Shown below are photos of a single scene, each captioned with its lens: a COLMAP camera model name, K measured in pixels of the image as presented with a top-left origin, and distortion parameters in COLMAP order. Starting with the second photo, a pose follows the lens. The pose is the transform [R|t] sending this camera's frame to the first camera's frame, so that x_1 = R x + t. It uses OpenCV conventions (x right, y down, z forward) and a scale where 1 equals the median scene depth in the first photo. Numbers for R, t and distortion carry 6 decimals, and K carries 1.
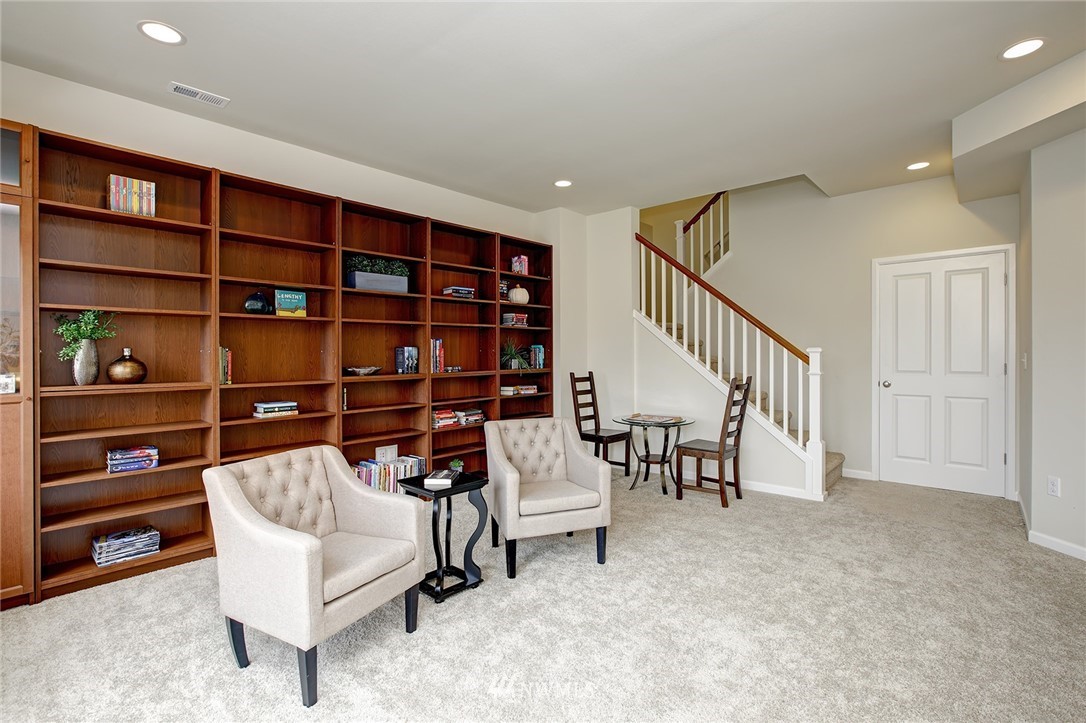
lens RADIAL K [[502.6, 0, 555.3], [0, 502.6, 353.8], [0, 0, 1]] dist [-0.013359, 0.000122]
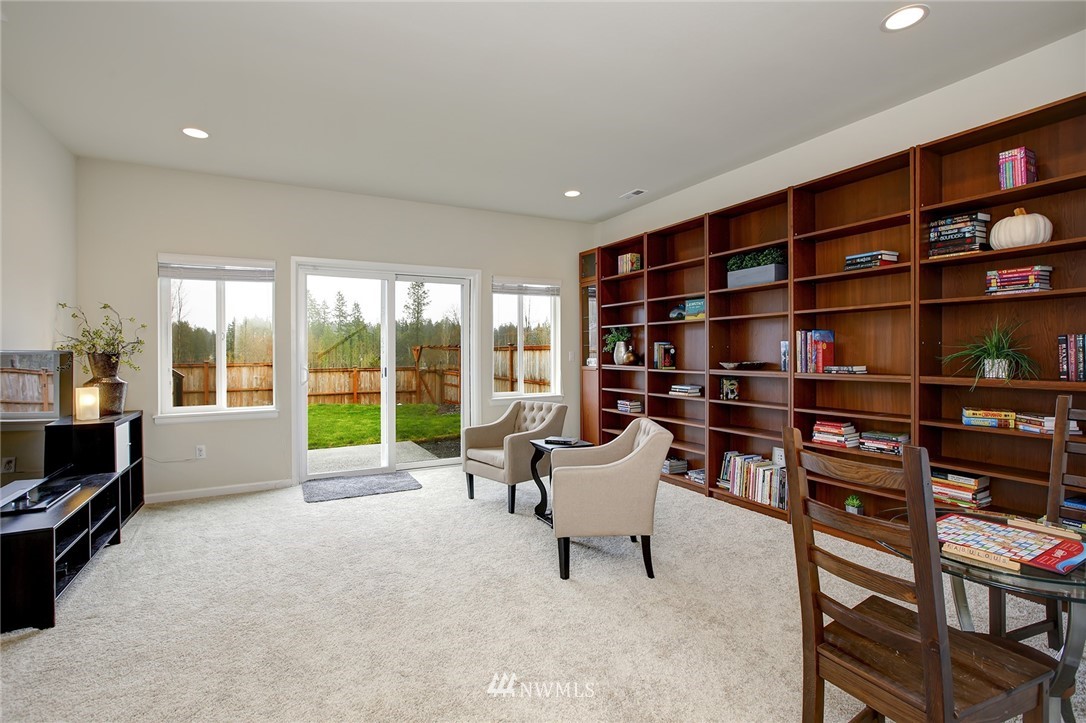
lens RADIAL K [[502.6, 0, 555.3], [0, 502.6, 353.8], [0, 0, 1]] dist [-0.013359, 0.000122]
pose [[-0.315970, 0.005878, -0.948751, 0.669156], [-0.001687, 0.999976, 0.006757, 0.003433], [0.948768, 0.003736, -0.315953, 0.894009]]
